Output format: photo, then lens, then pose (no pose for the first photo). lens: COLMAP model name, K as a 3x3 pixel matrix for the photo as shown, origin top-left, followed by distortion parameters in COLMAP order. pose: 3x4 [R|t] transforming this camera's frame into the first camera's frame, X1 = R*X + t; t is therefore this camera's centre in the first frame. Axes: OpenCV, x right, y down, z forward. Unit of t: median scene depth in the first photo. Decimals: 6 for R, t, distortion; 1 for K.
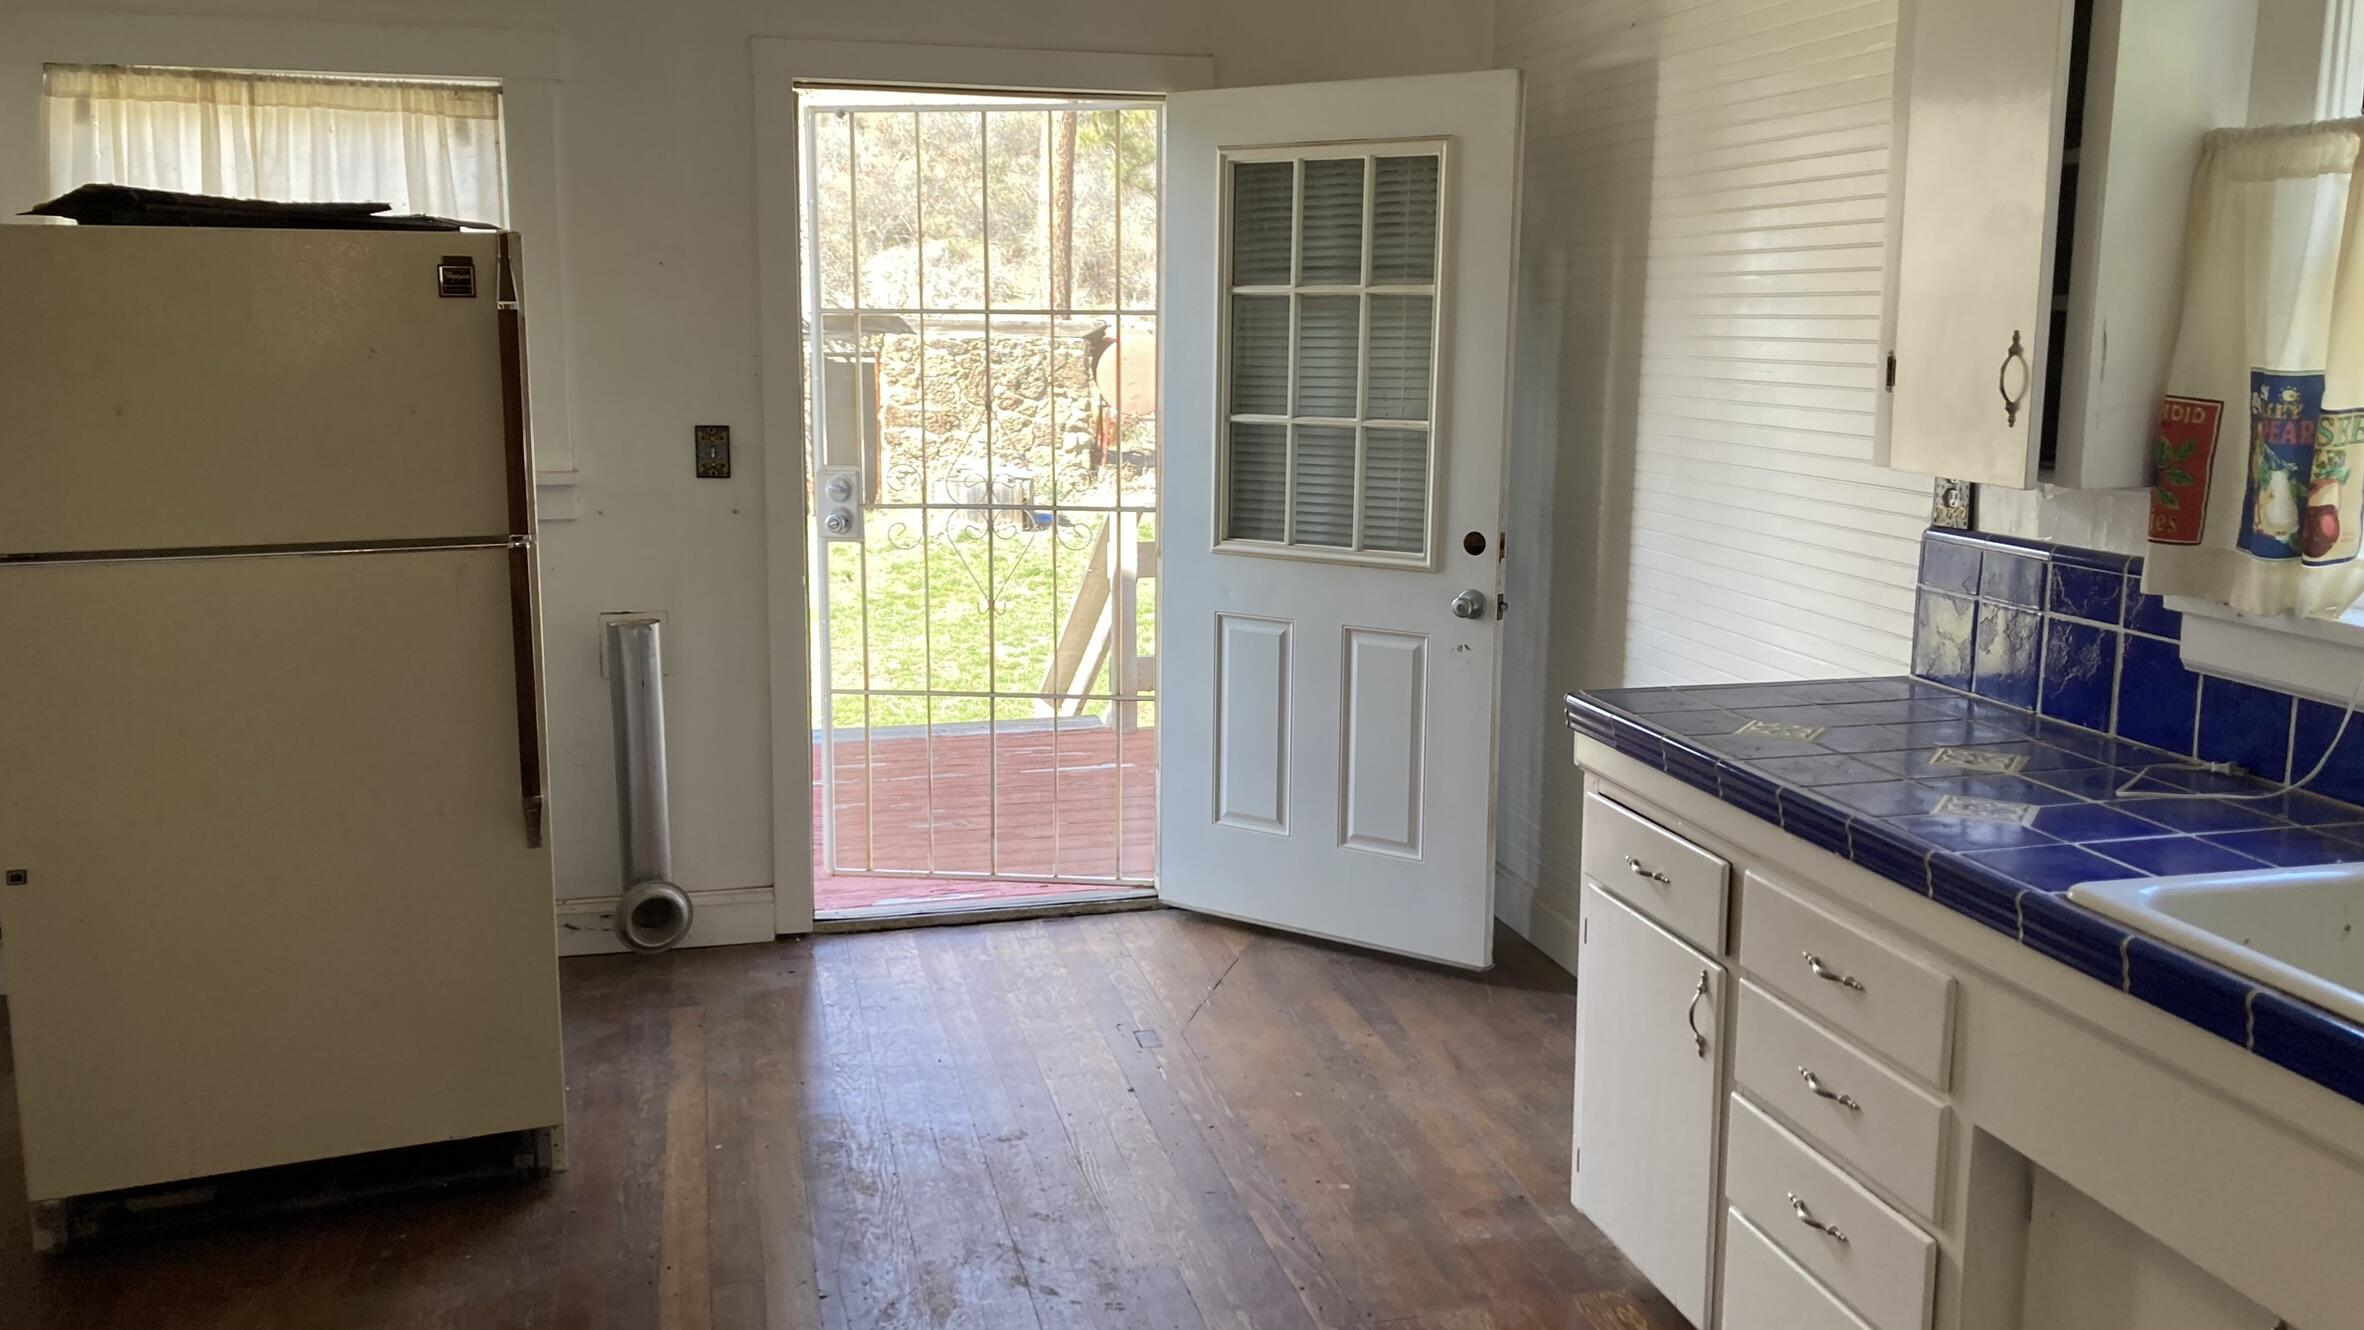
lens RADIAL K [[1946.6, 0, 1181.4], [0, 1946.6, 660.7], [0, 0, 1]] dist [-0.002618, 0.041048]
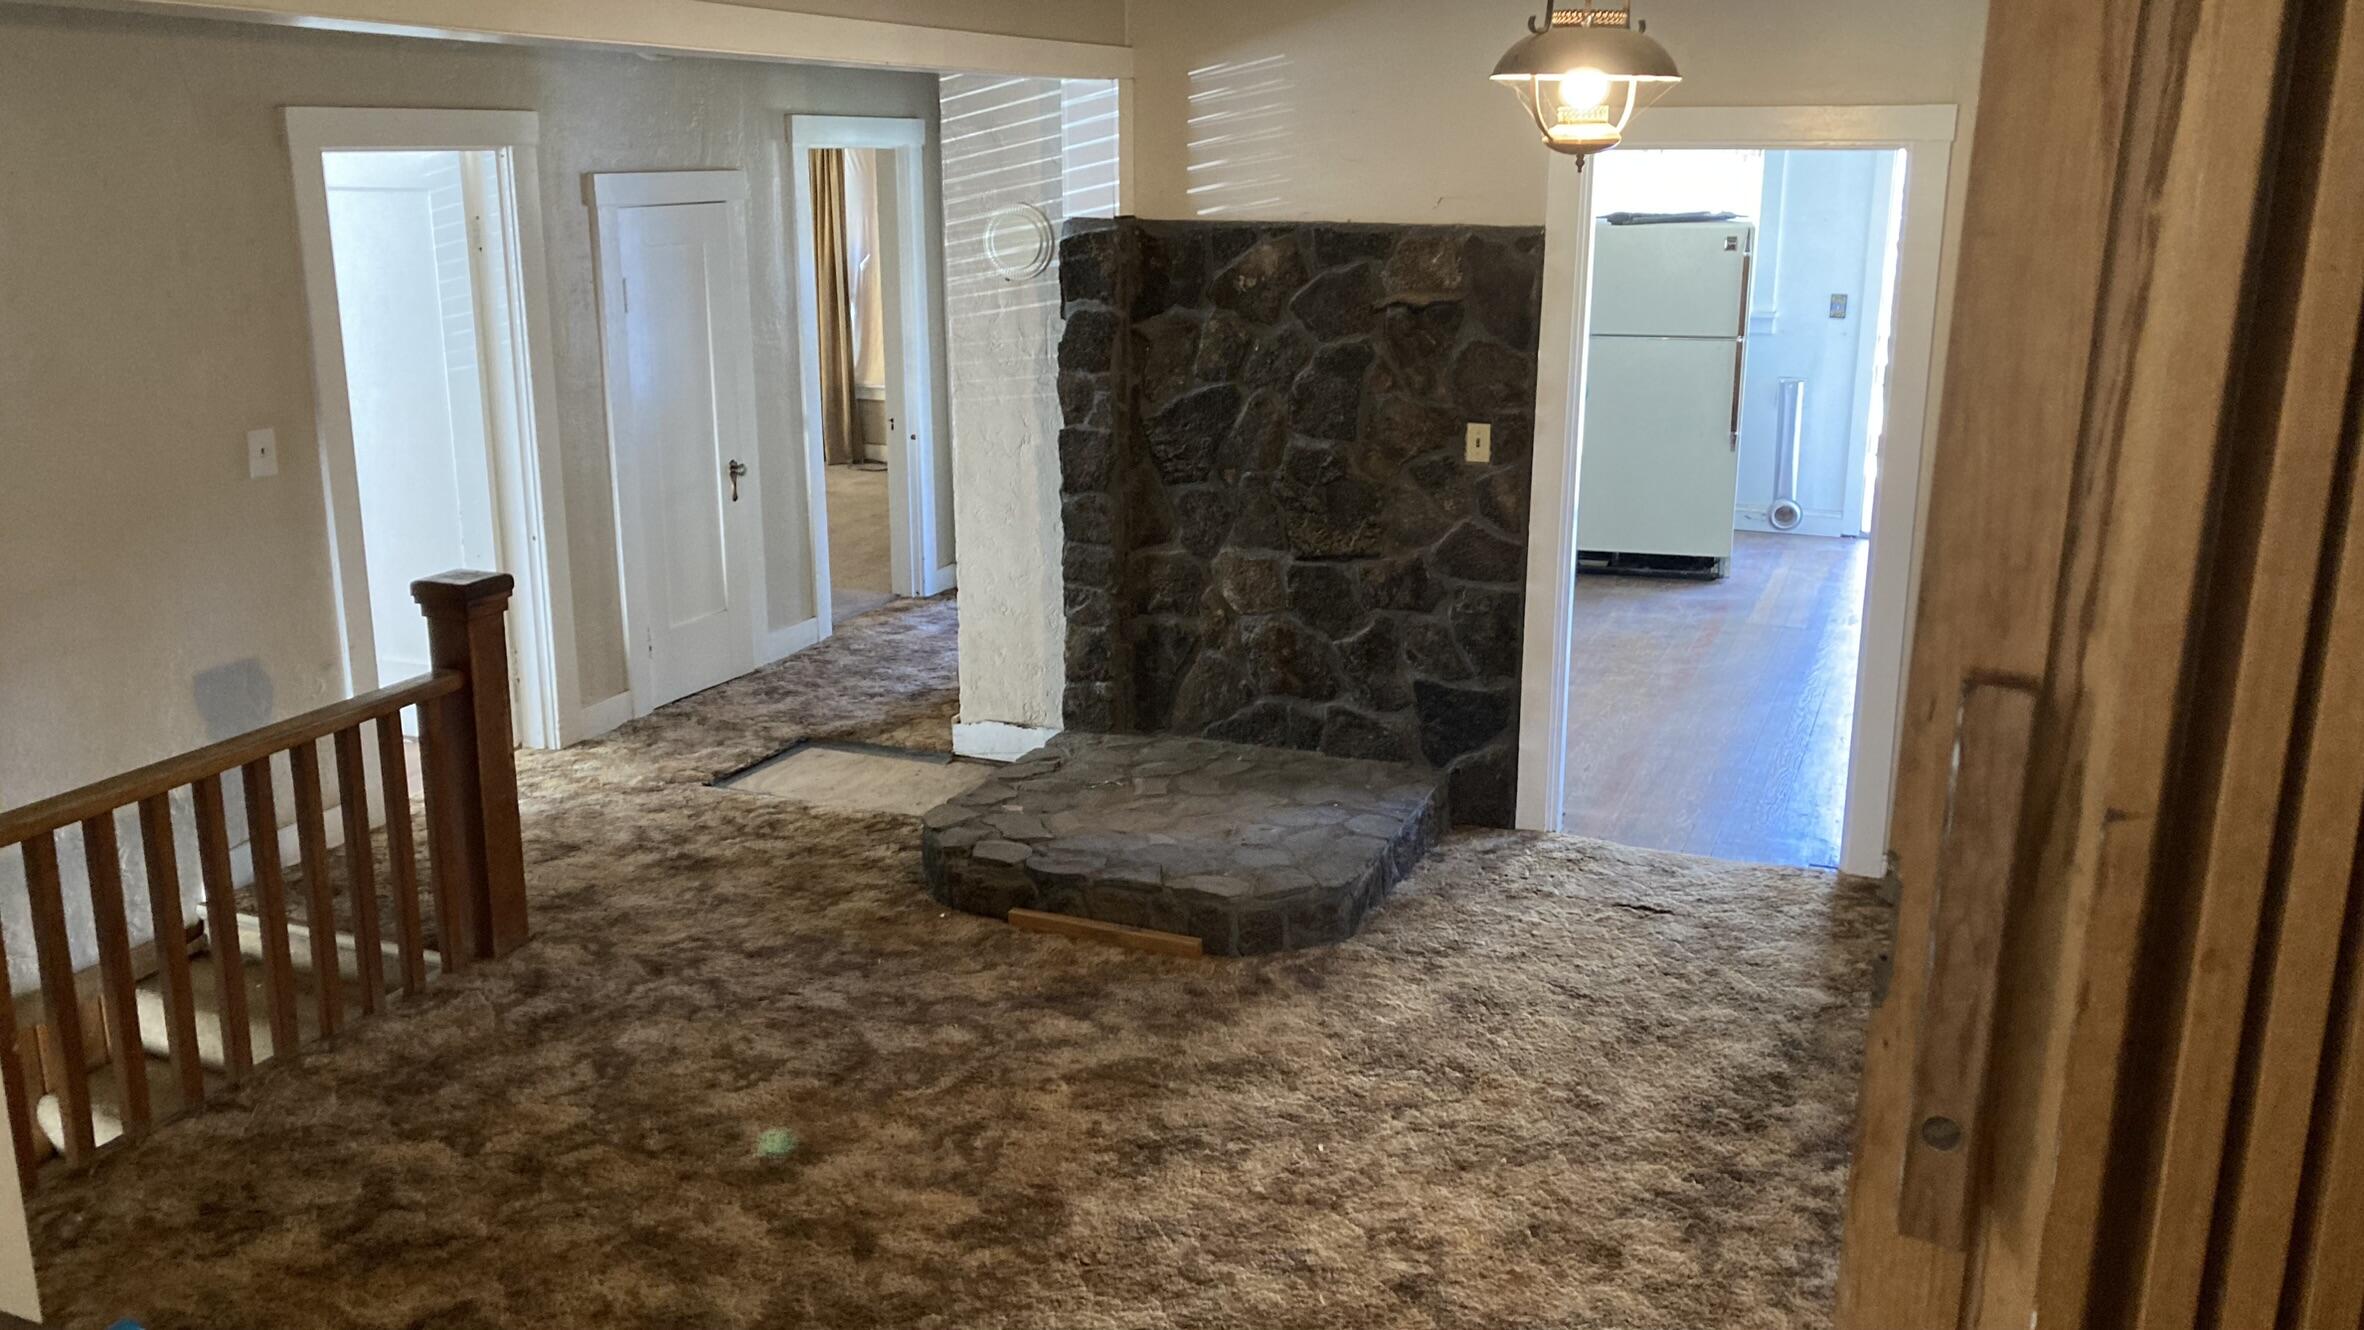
lens RADIAL K [[1946.6, 0, 1180.6], [0, 1946.6, 663.0], [0, 0, 1]] dist [-0.002618, 0.041048]
pose [[0.807871, 0.145613, -0.571088, 0.631707], [-0.095374, 0.988526, 0.117132, 0.137958], [0.581592, -0.040161, 0.812489, -1.646727]]
